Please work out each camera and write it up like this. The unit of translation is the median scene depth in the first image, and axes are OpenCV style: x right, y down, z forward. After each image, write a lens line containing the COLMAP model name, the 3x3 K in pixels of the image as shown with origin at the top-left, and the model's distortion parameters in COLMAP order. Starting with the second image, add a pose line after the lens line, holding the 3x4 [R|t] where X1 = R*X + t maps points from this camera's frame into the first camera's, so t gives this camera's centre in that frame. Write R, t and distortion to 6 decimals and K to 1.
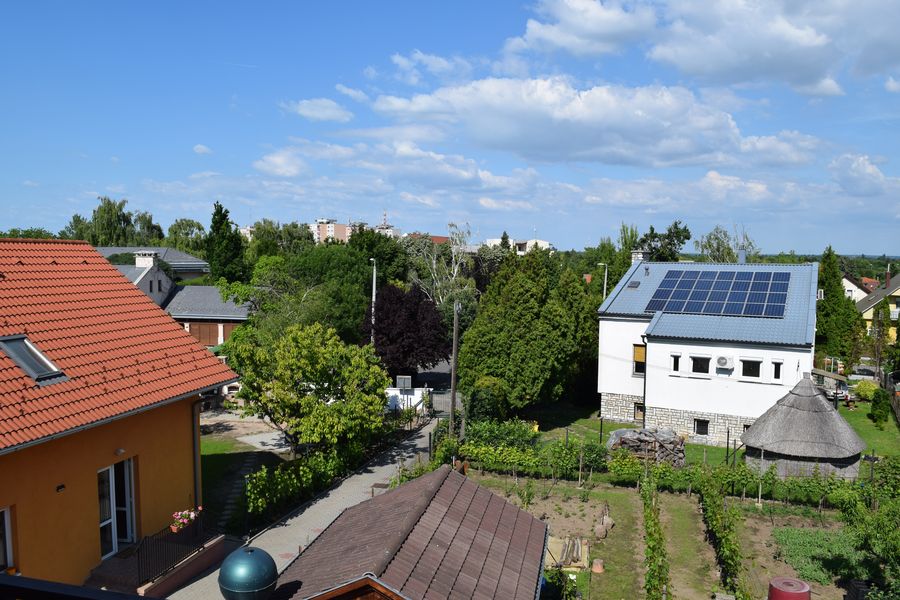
lens RADIAL K [[700.0, 0, 450.0], [0, 700.0, 300.0], [0, 0, 1]] dist [-0.083725, 0.003796]
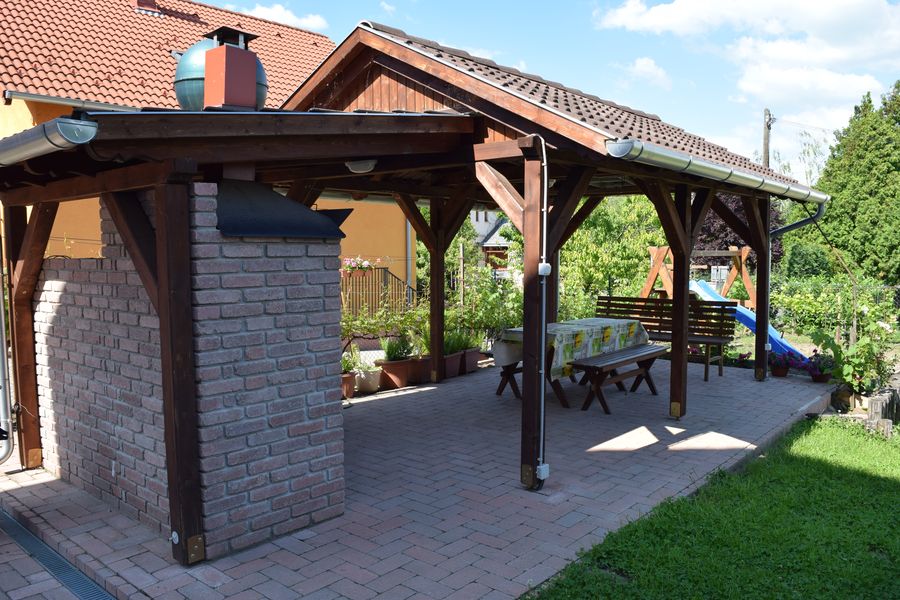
lens RADIAL K [[700.0, 0, 450.0], [0, 700.0, 300.0], [0, 0, 1]] dist [-0.083725, 0.003796]
pose [[0.874232, 0.021249, -0.485043, 0.059956], [-0.016963, 0.999769, 0.013224, 0.165092], [0.485211, -0.003333, 0.874390, 0.142873]]
